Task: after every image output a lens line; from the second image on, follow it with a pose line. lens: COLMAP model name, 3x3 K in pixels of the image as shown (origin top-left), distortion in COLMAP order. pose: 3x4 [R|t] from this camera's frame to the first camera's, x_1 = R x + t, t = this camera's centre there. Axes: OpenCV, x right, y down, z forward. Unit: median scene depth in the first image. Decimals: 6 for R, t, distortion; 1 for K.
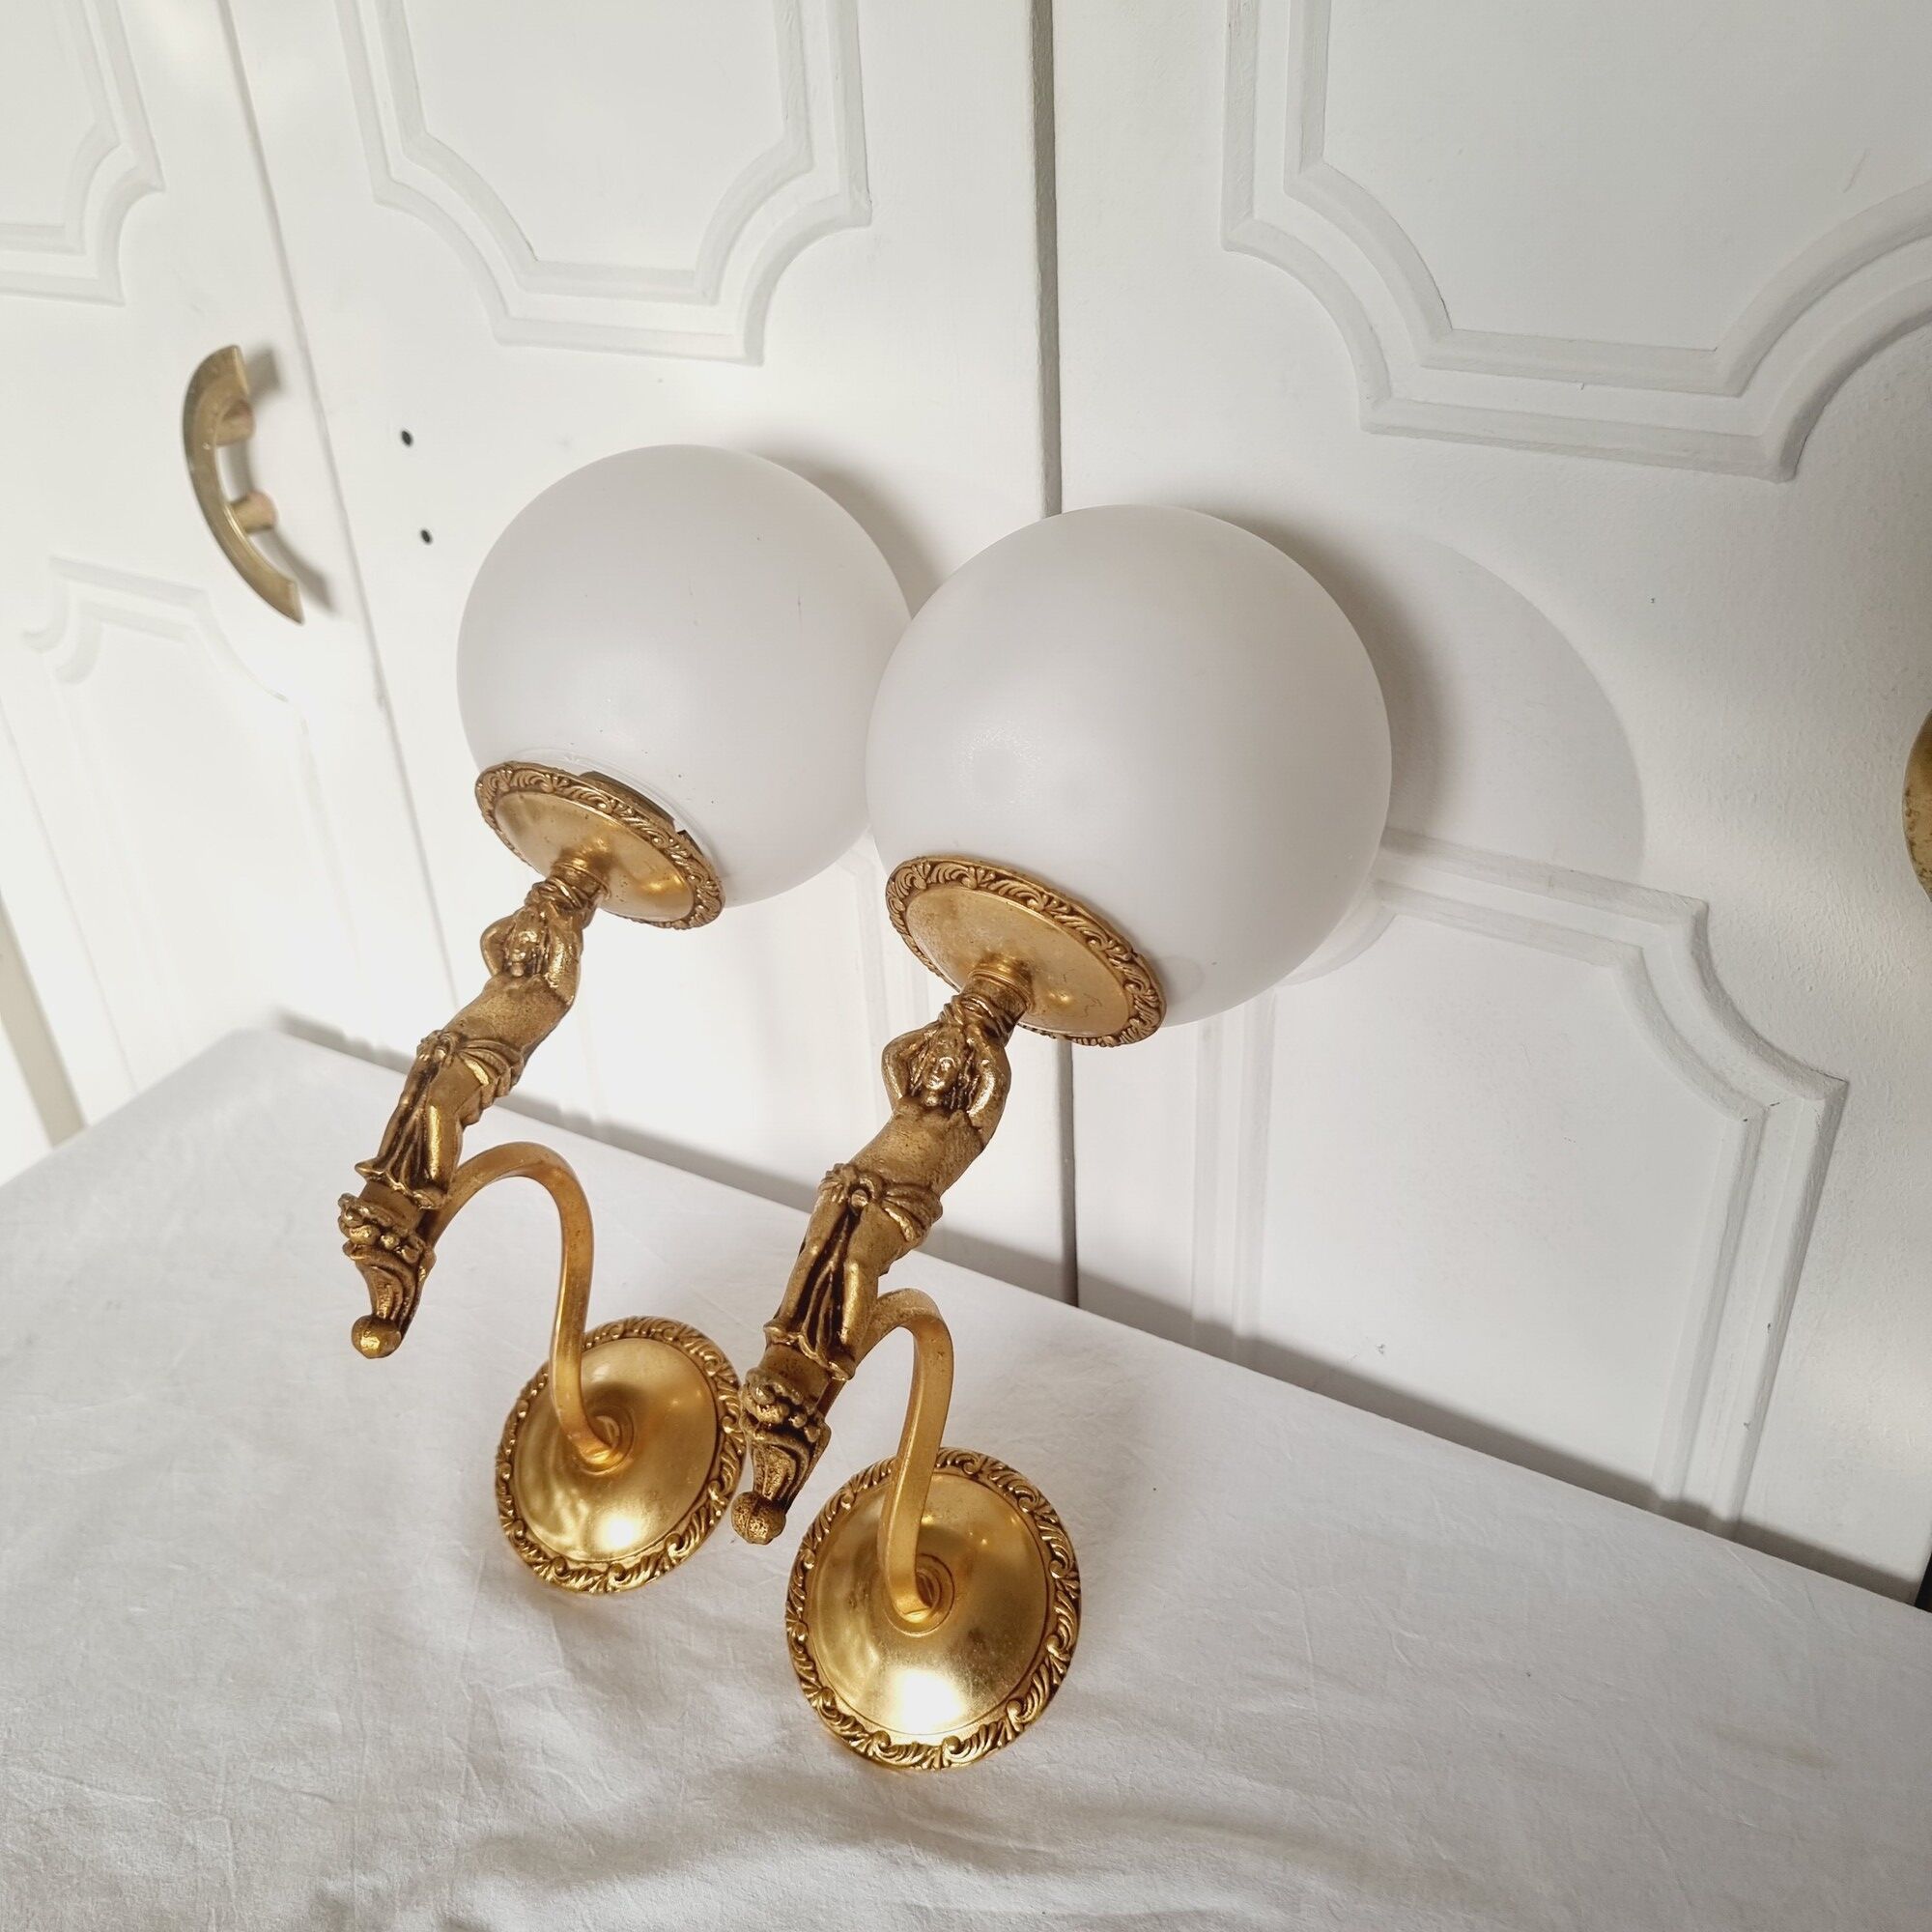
lens RADIAL K [[1851.1, 0, 940.4], [0, 1851.1, 974.7], [0, 0, 1]] dist [0.020538, 0.000000]
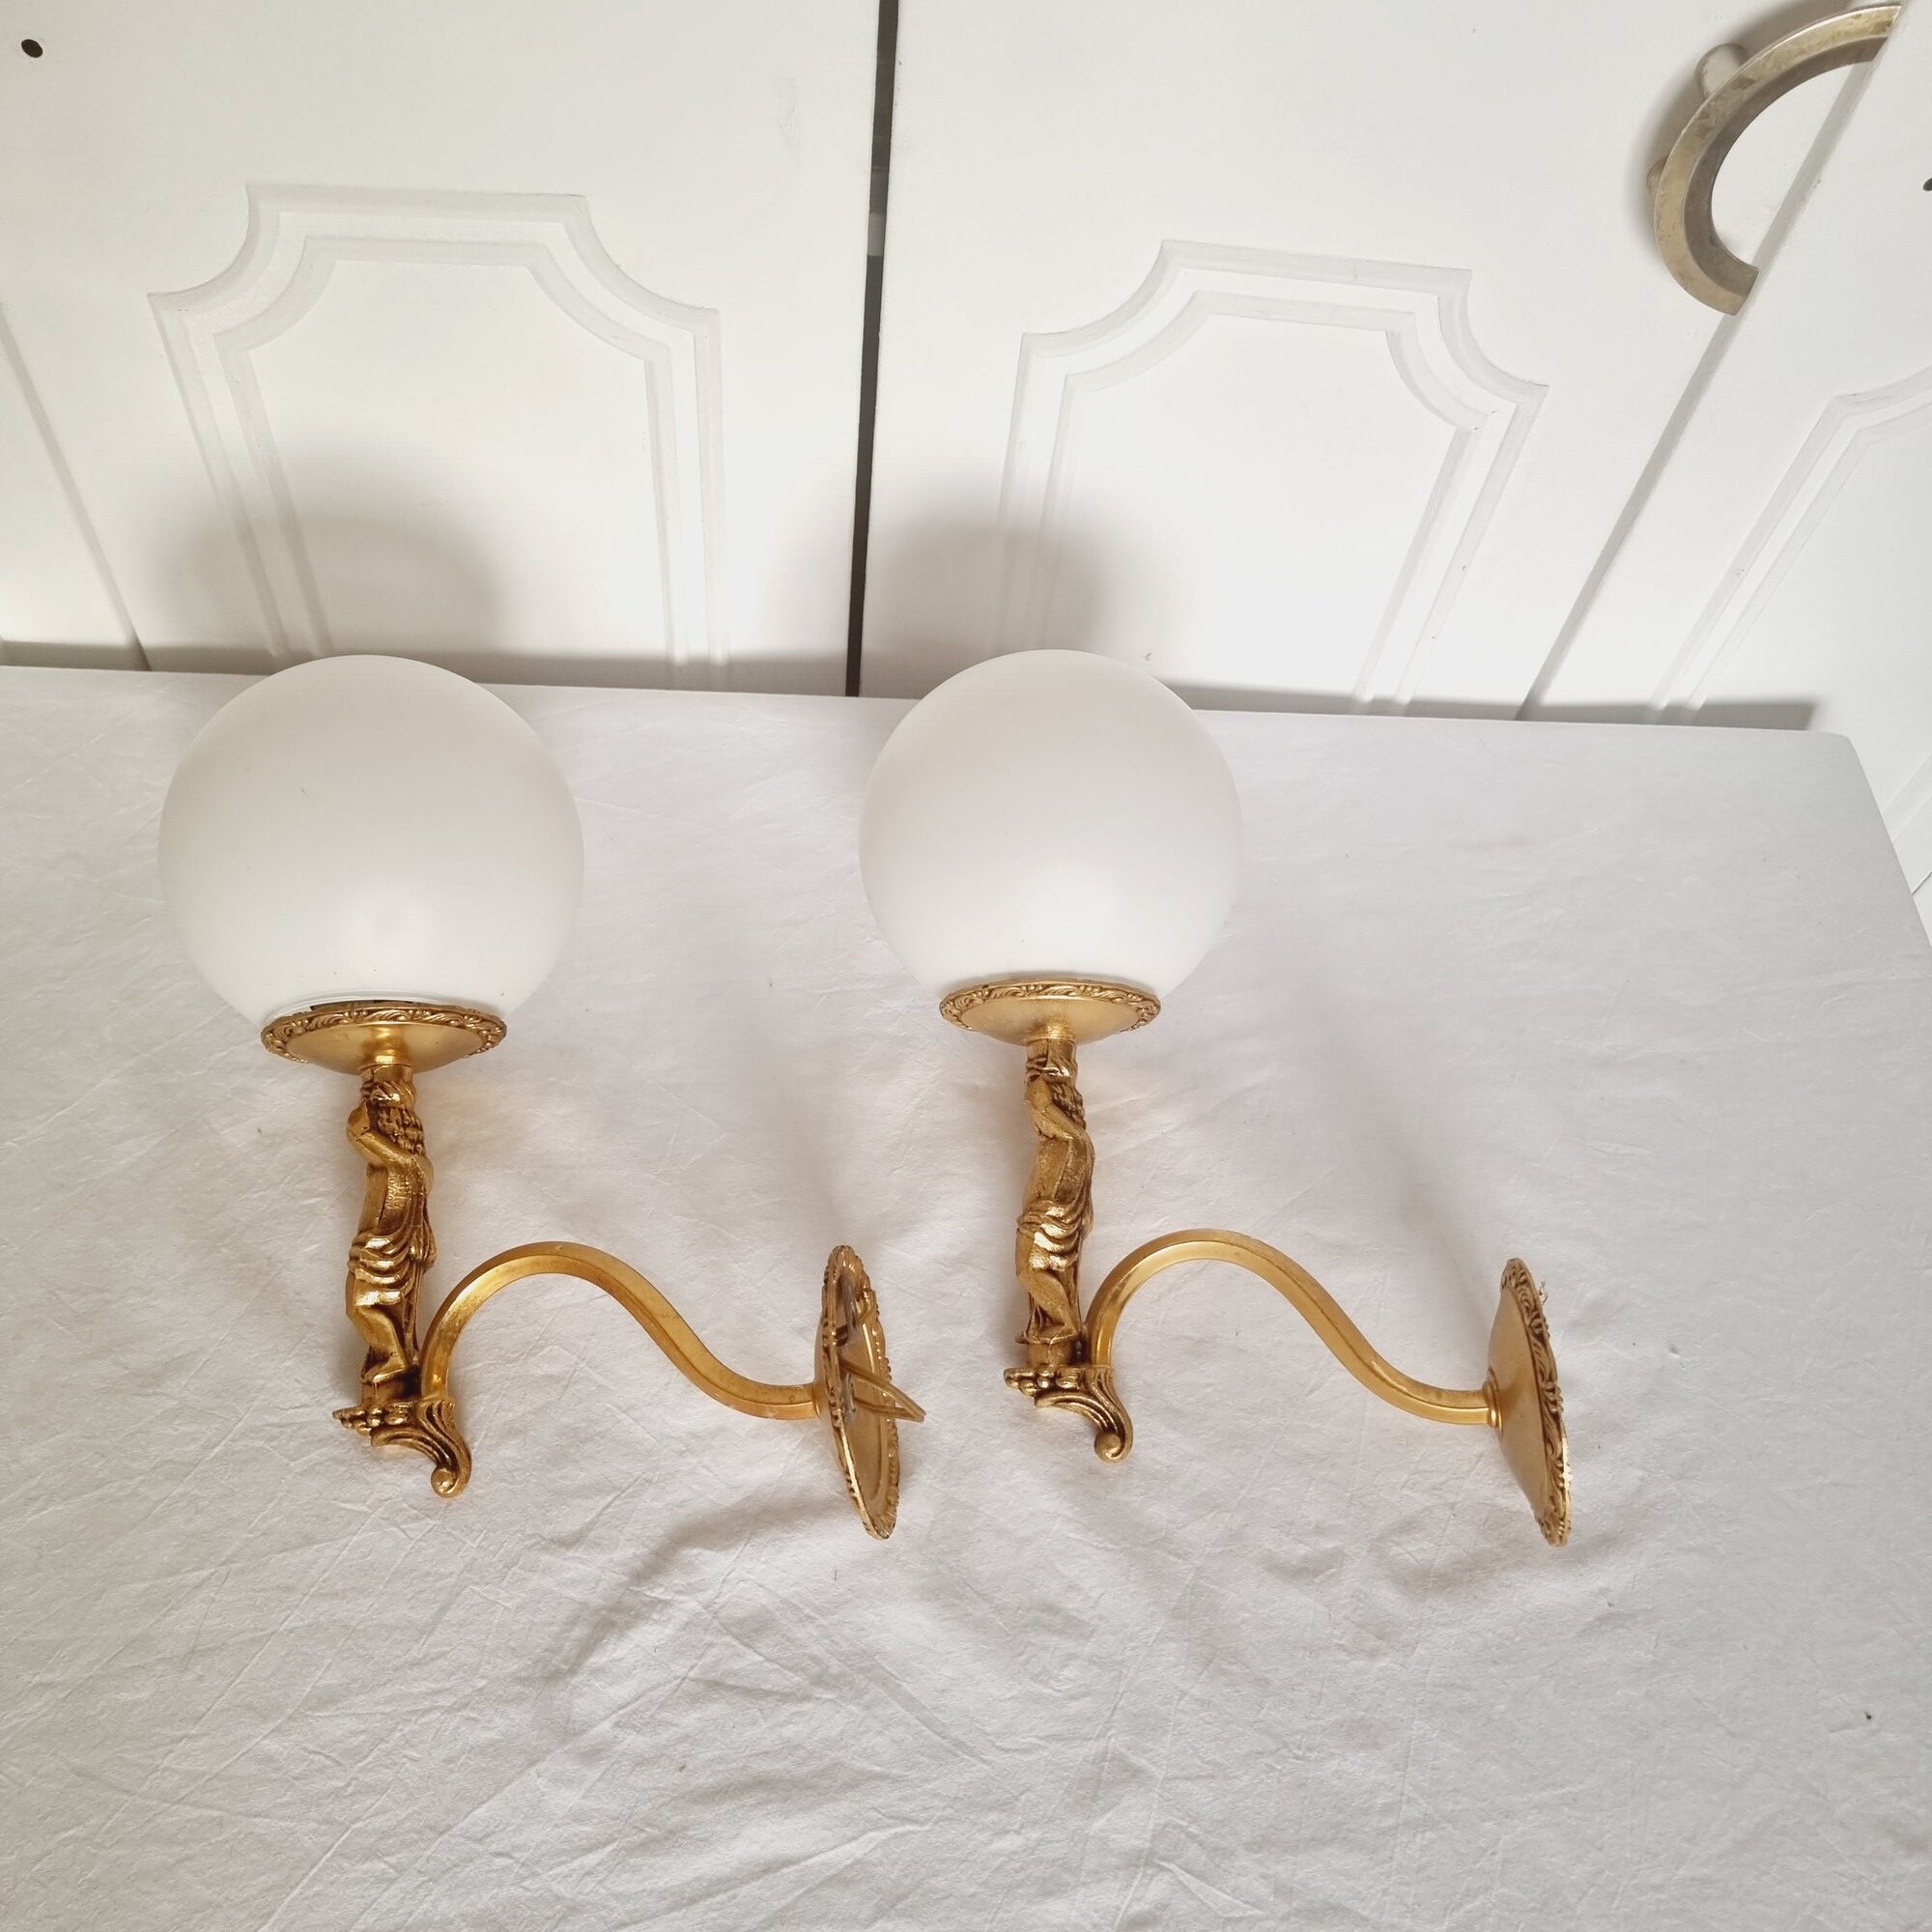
lens RADIAL K [[1851.1, 0, 954.6], [0, 1851.1, 1017.8], [0, 0, 1]] dist [0.020538, 0.000000]
pose [[0.831711, -0.385331, 0.399721, -0.554492], [0.167476, 0.860531, 0.481081, -0.252222], [-0.529348, -0.333176, 0.780246, 0.010857]]
